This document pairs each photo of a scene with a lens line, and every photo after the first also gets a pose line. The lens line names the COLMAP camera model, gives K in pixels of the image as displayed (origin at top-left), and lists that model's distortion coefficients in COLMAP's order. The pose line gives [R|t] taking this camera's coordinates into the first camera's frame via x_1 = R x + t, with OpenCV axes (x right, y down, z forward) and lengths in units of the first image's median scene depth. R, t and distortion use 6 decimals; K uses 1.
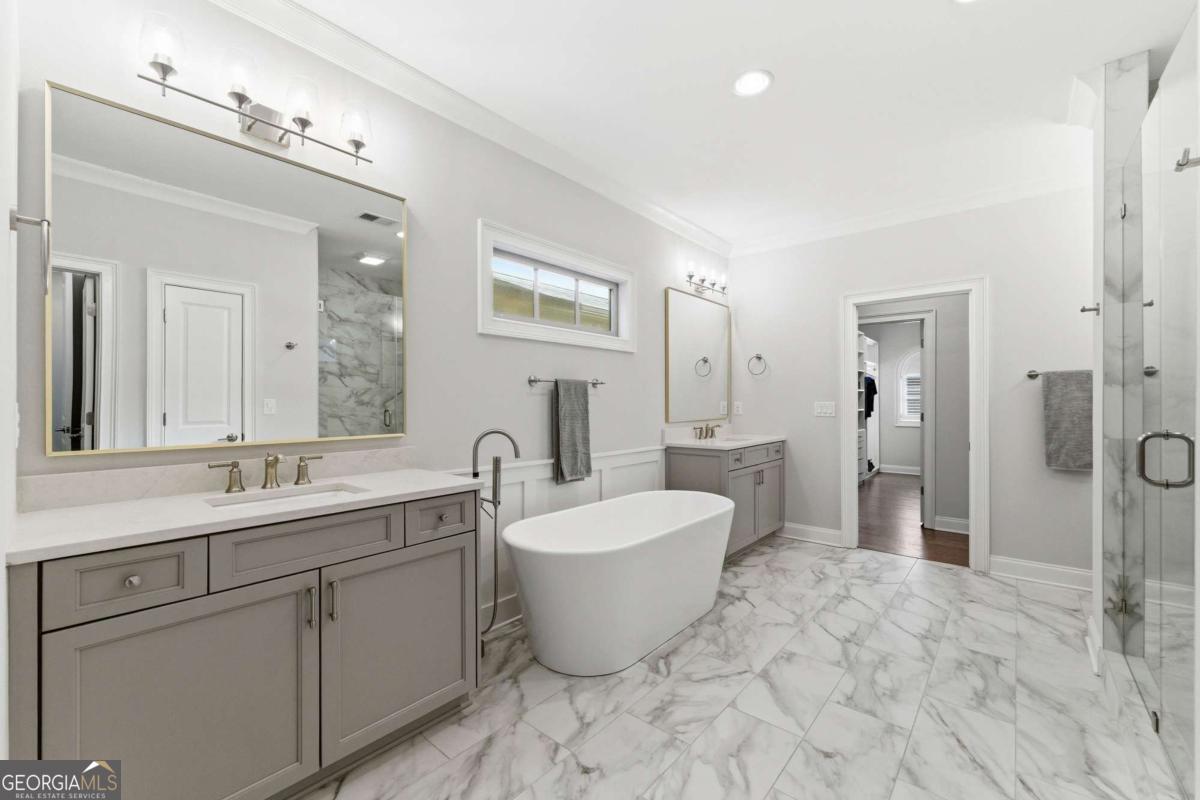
lens RADIAL K [[487.0, 0, 606.2], [0, 487.0, 404.9], [0, 0, 1]] dist [-0.003445, 0.000009]
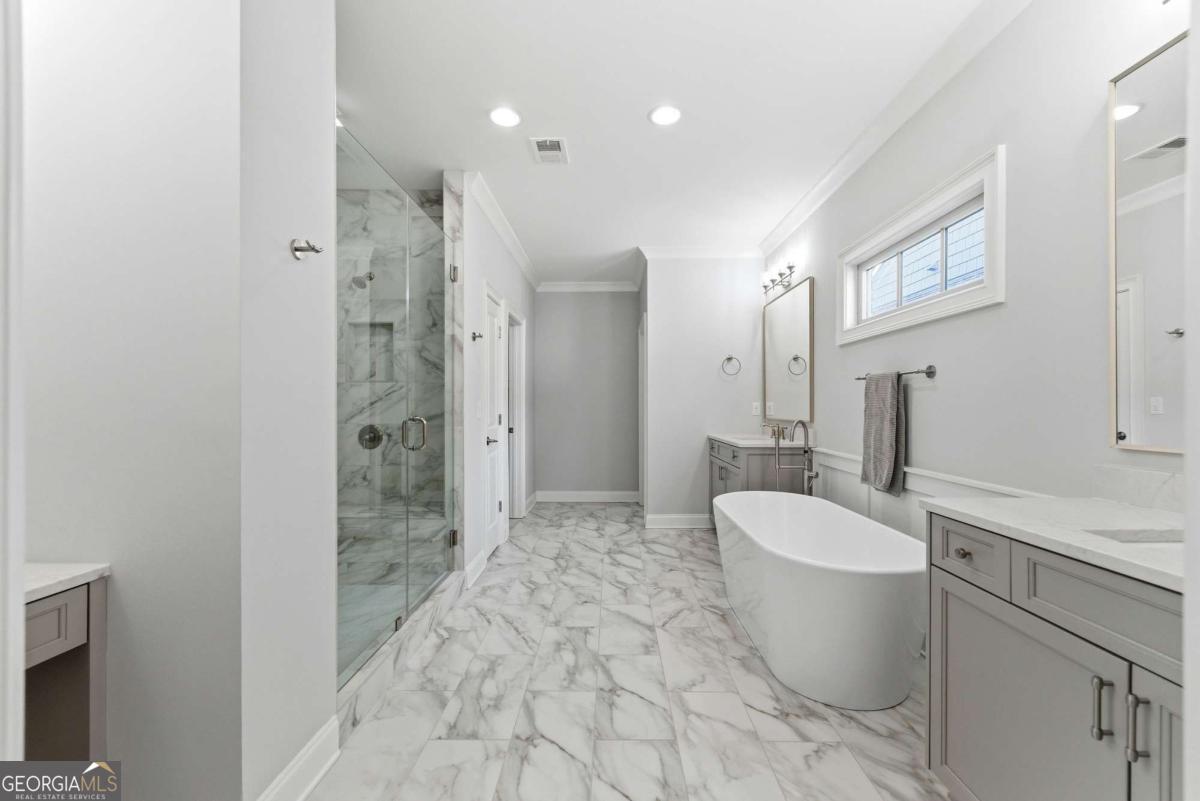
lens RADIAL K [[487.0, 0, 606.2], [0, 487.0, 405.4], [0, 0, 1]] dist [-0.003445, 0.000009]
pose [[-0.770289, 0.000787, -0.637695, 1.024359], [-0.003036, 0.999983, 0.004901, 0.001912], [0.637688, 0.005711, -0.770274, 1.617370]]
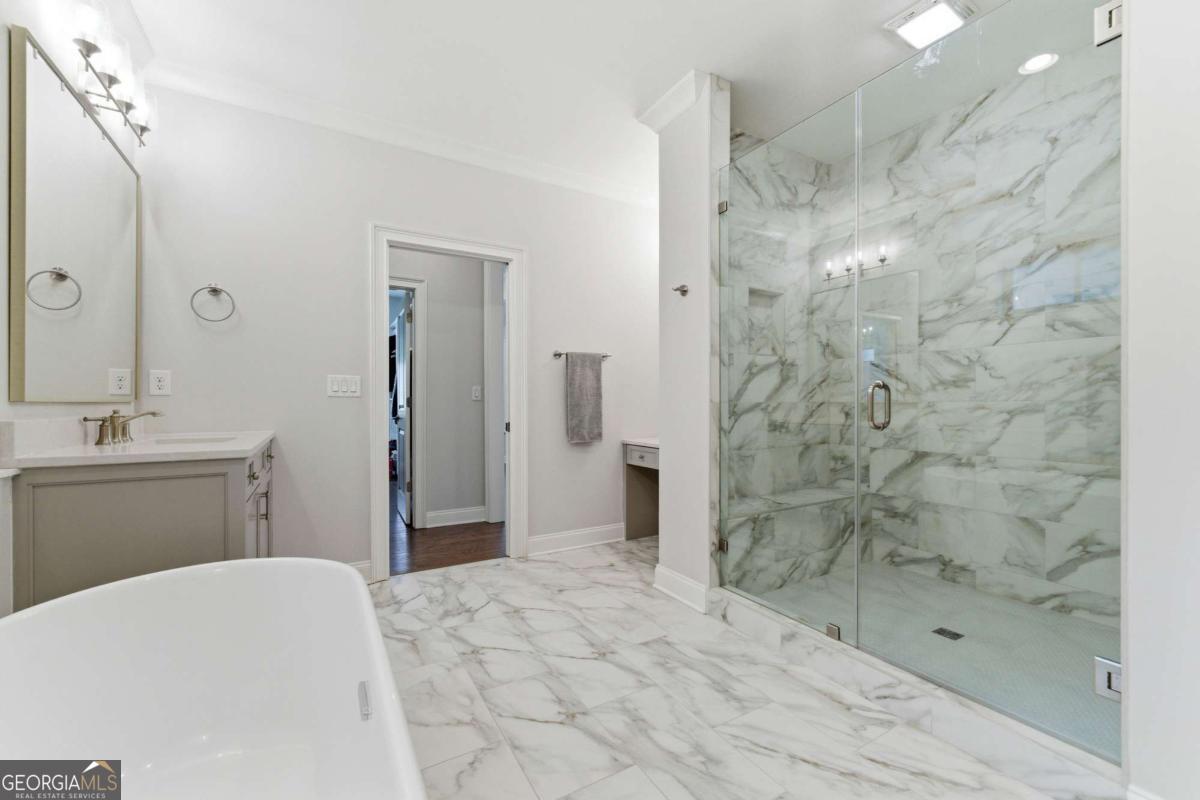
lens RADIAL K [[487.0, 0, 606.2], [0, 487.0, 404.9], [0, 0, 1]] dist [-0.003445, 0.000009]
pose [[0.325846, -0.000449, 0.945423, -0.110330], [0.006236, 0.999979, -0.001675, 0.064201], [-0.945402, 0.006442, 0.325842, 0.736179]]
